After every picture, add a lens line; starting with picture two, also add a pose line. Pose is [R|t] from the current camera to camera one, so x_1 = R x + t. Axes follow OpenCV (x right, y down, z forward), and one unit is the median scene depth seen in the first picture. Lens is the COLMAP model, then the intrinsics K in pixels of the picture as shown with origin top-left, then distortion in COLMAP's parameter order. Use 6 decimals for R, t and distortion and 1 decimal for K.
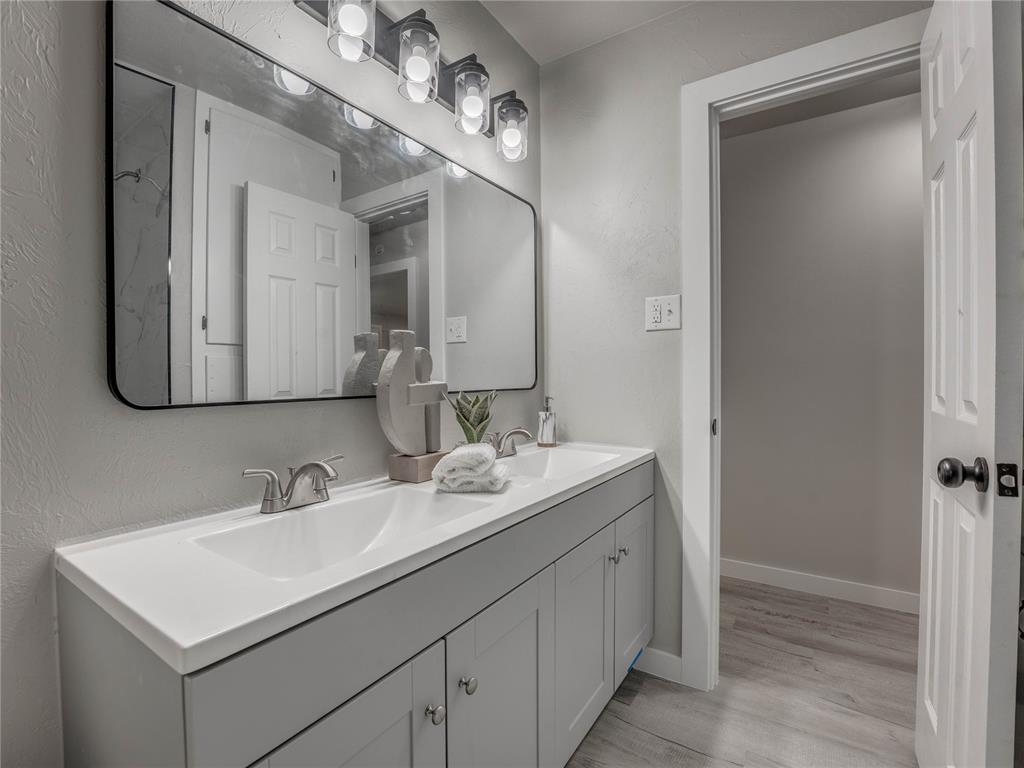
lens RADIAL K [[474.2, 0, 535.0], [0, 474.2, 381.2], [0, 0, 1]] dist [-0.031430, 0.004263]
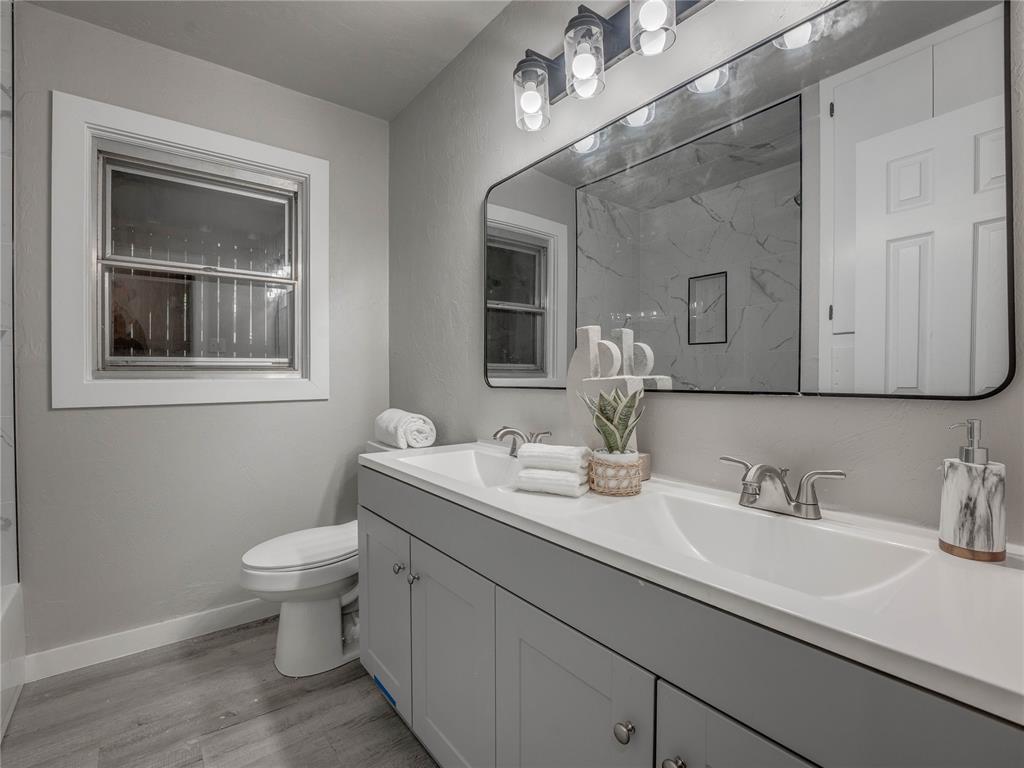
lens RADIAL K [[474.2, 0, 516.1], [0, 474.2, 384.9], [0, 0, 1]] dist [-0.031430, 0.004263]
pose [[-0.319653, 0.032801, -0.946967, 0.387993], [0.008291, 0.999459, 0.031820, -0.006561], [0.947498, 0.002320, -0.319752, 0.596181]]
